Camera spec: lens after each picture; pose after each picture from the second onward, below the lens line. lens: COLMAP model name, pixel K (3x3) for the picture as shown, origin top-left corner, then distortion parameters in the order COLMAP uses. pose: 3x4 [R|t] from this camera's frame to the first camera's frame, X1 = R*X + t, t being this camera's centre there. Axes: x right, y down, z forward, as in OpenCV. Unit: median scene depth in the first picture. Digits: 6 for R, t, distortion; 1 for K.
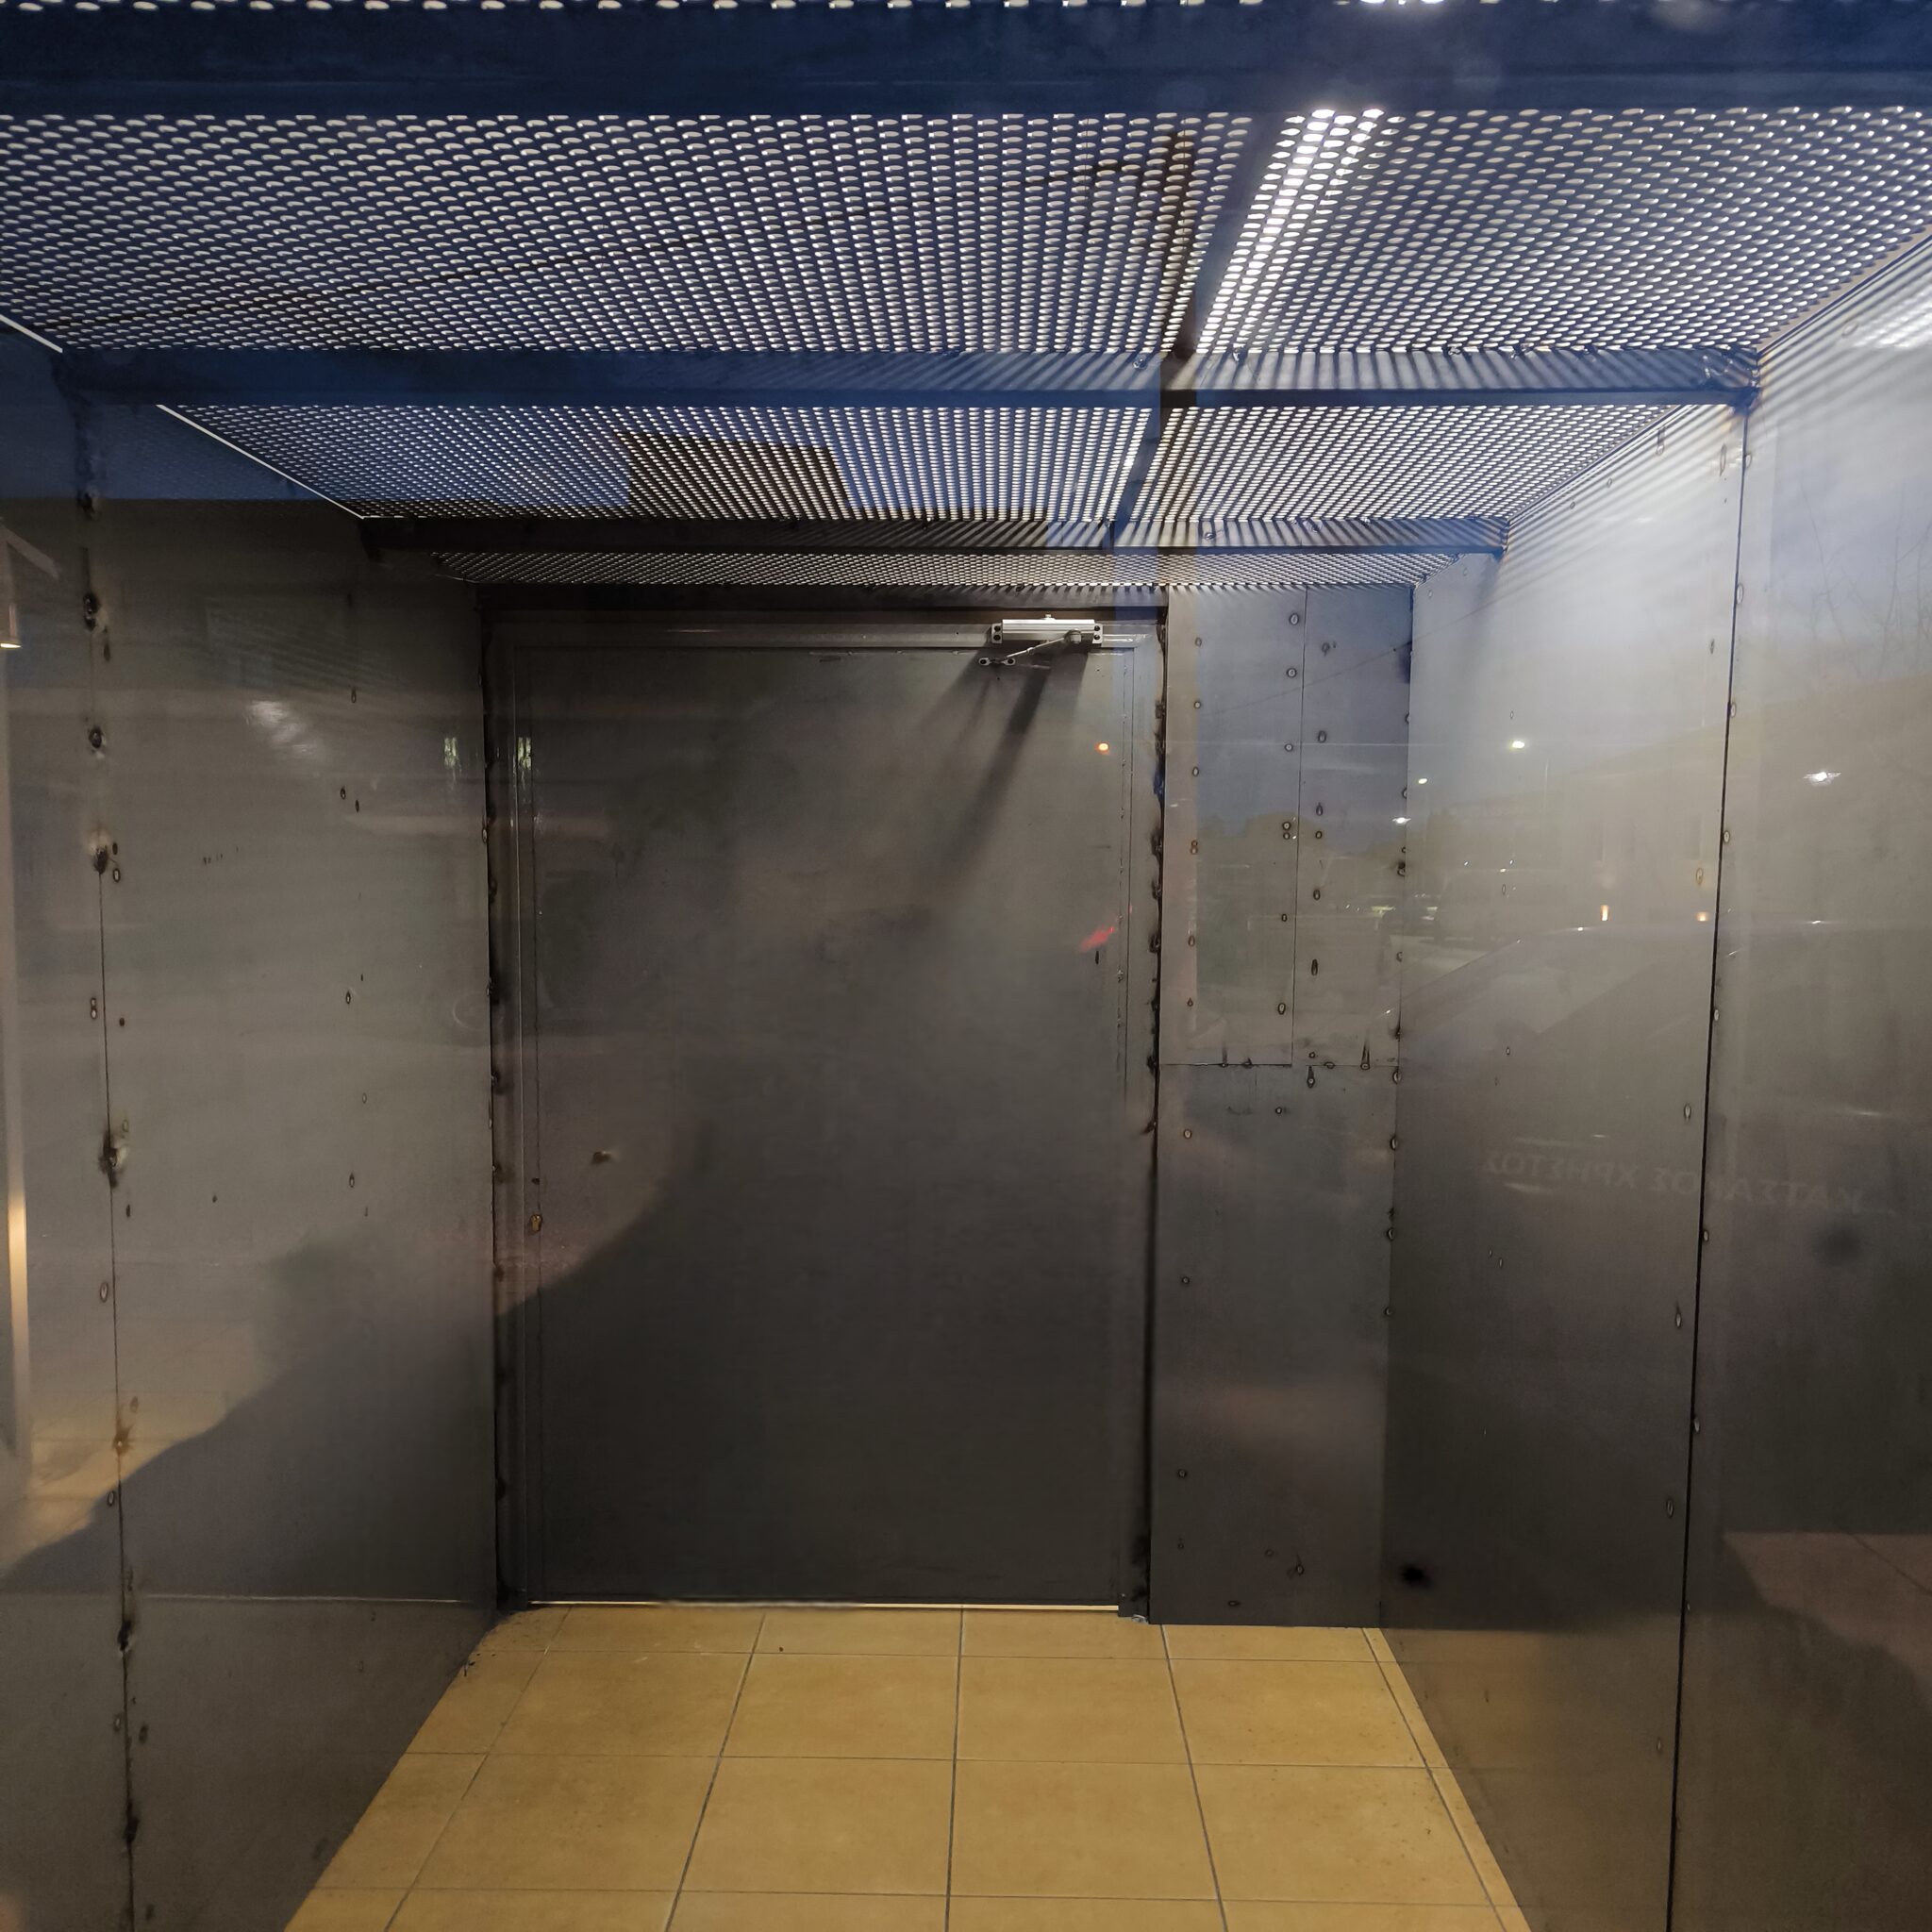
lens RADIAL K [[1807.4, 0, 959.2], [0, 1807.4, 980.5], [0, 0, 1]] dist [0.020414, 0.000000]
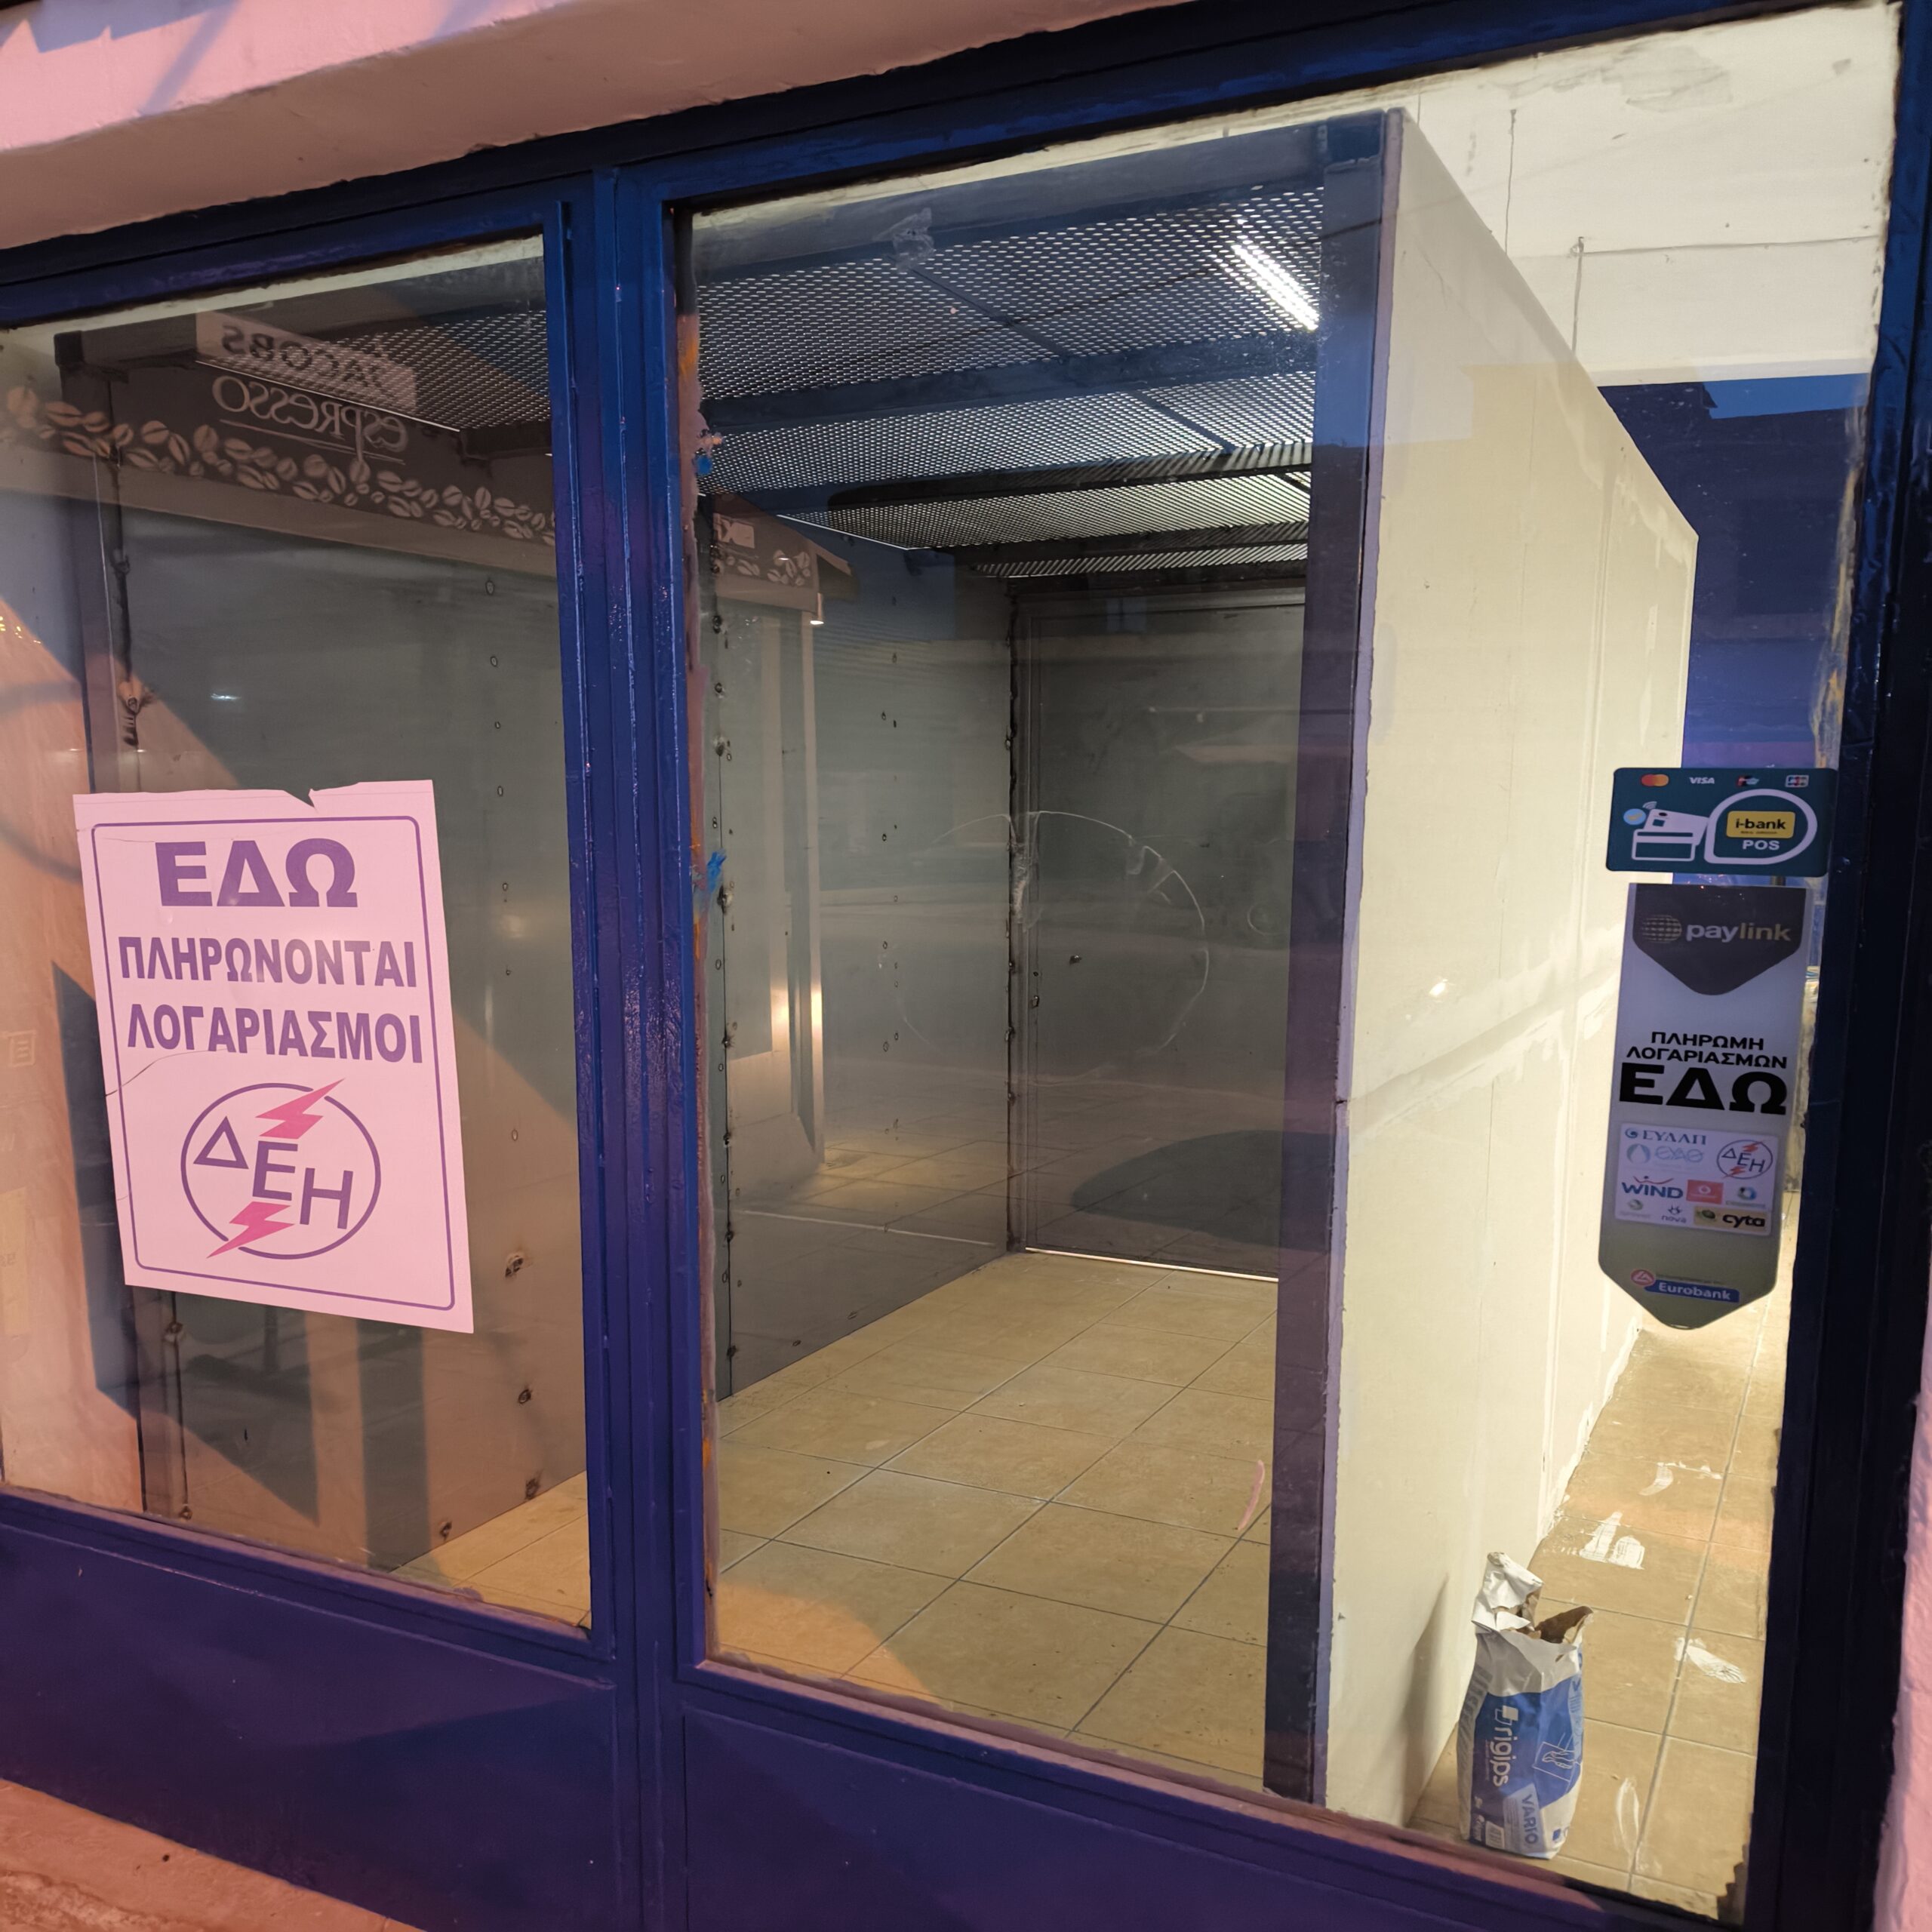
lens RADIAL K [[1807.4, 0, 964.7], [0, 1807.4, 960.3], [0, 0, 1]] dist [0.020414, 0.000000]
pose [[0.904988, 0.028630, -0.424473, 0.604307], [-0.018873, 0.999453, 0.027174, 0.103211], [0.425018, -0.016581, 0.905033, -0.671621]]
